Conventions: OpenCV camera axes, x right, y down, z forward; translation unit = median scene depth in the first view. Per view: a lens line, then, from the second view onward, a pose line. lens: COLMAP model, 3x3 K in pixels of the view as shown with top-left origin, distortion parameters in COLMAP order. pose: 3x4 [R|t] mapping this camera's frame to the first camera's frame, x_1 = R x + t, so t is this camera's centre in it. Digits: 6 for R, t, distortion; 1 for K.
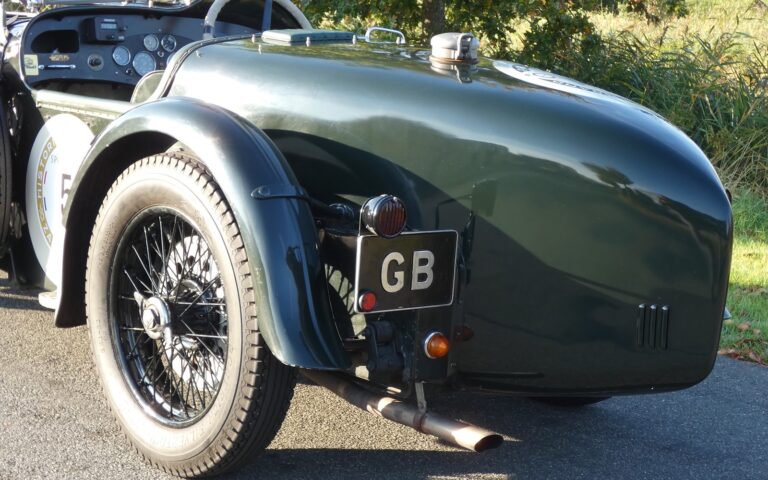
lens RADIAL K [[1520.4, 0, 399.1], [0, 1520.4, 304.4], [0, 0, 1]] dist [0.163608, -1.018351]
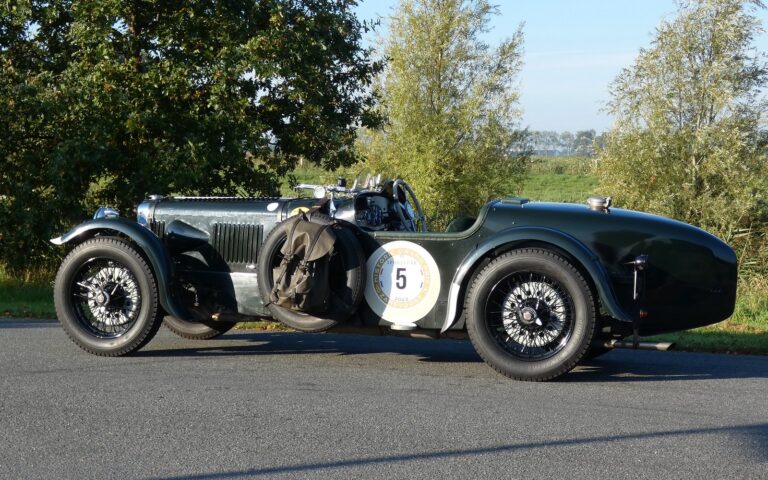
lens RADIAL K [[1441.0, 0, 338.0], [0, 1441.0, 240.5], [0, 0, 1]] dist [0.160792, -1.687077]
pose [[0.876899, -0.047008, 0.478371, -1.497937], [0.117670, 0.985919, -0.118818, 0.126792], [-0.466050, 0.160481, 0.870082, -0.867301]]
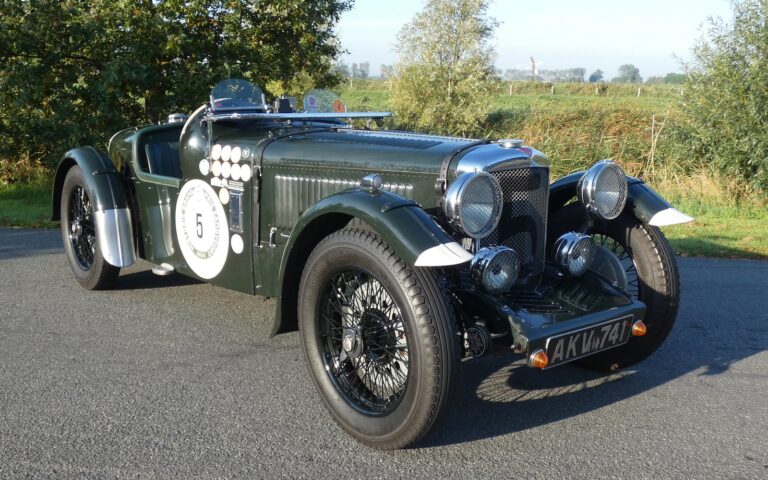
lens RADIAL K [[779.4, 0, 383.8], [0, 779.4, 258.1], [0, 0, 1]] dist [-0.018891, -0.012786]
pose [[0.720497, -0.159712, 0.674816, -1.336103], [0.139796, 0.986590, 0.084242, -0.177270], [-0.679221, 0.033641, 0.733163, 0.543791]]
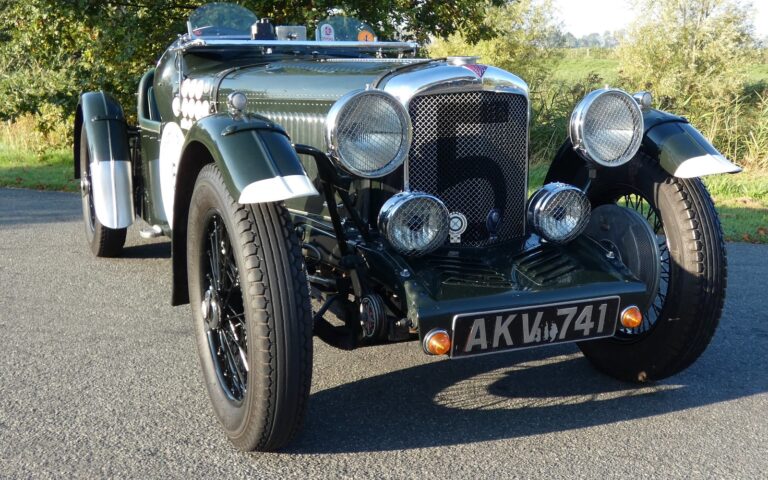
lens RADIAL K [[928.4, 0, 416.8], [0, 928.4, 240.7], [0, 0, 1]] dist [0.000161, -0.016792]
pose [[0.862504, -0.113374, 0.493186, -1.079875], [0.112740, 0.993137, 0.031139, -0.095145], [-0.493332, 0.028744, 0.869366, 0.436761]]
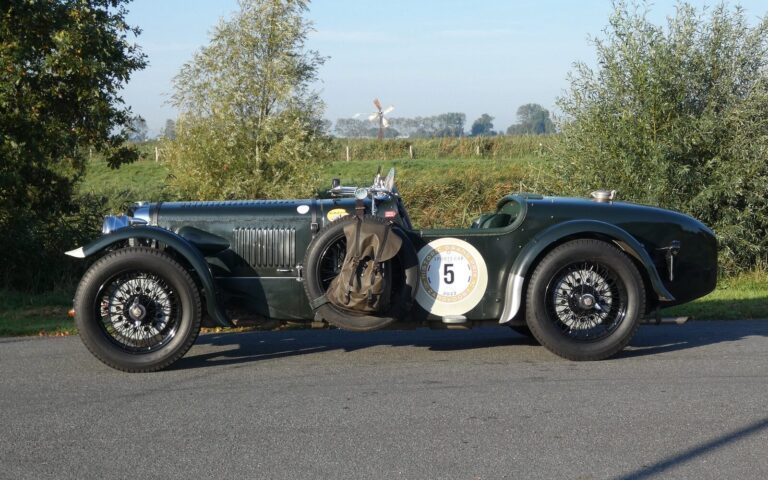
lens RADIAL K [[1342.9, 0, 385.1], [0, 1342.9, 267.4], [0, 0, 1]] dist [0.049763, -0.166582]
pose [[0.578395, -0.105090, 0.808959, -2.219514], [0.196501, 0.980416, -0.013133, -0.085932], [-0.791736, 0.166557, 0.587718, -0.106828]]
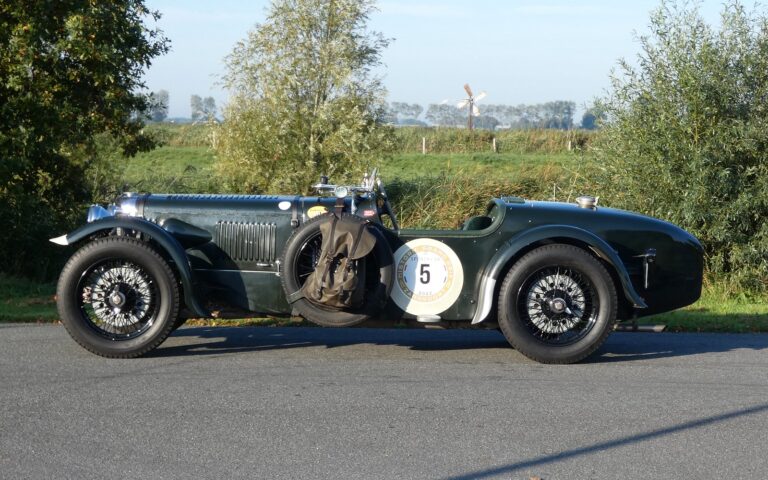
lens RADIAL K [[1520.4, 0, 399.1], [0, 1520.4, 304.4], [0, 0, 1]] dist [0.163608, -1.018351]
pose [[0.623774, -0.099717, 0.775218, -2.386891], [0.160710, 0.986999, -0.002355, -0.031247], [-0.764904, 0.126054, 0.631689, -0.479126]]
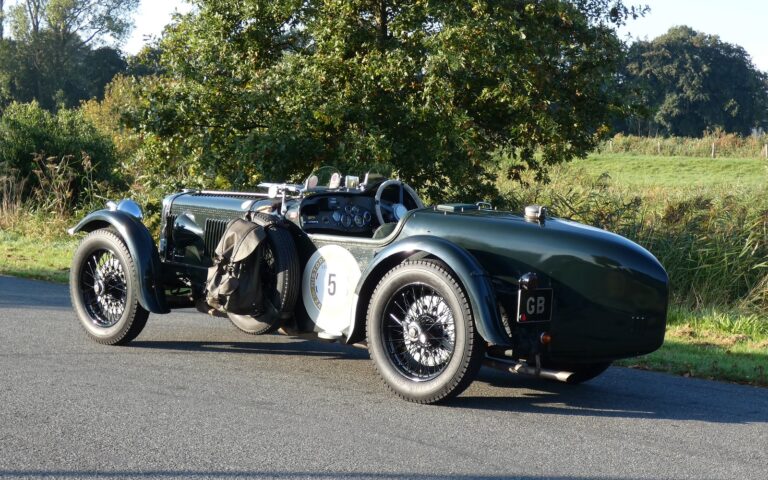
lens RADIAL K [[1423.3, 0, 384.0], [0, 1423.3, 240.0], [0, 0, 1]] dist [0.064649, -0.094740]
pose [[0.992217, -0.012540, 0.123888, -0.455957], [0.029274, 0.990523, -0.134195, 0.152674], [-0.121031, 0.136777, 0.983180, -1.063660]]
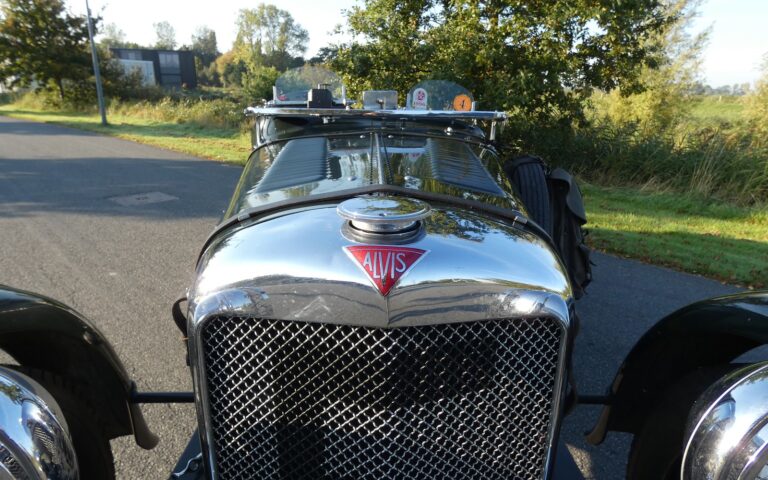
lens RADIAL K [[466.2, 0, 384.0], [0, 466.2, 240.0], [0, 0, 1]] dist [-0.003651, -0.003591]
pose [[0.994503, -0.035341, 0.098562, -0.690049], [0.025074, 0.994311, 0.103525, -0.214340], [-0.101660, -0.100484, 0.989731, 0.907984]]
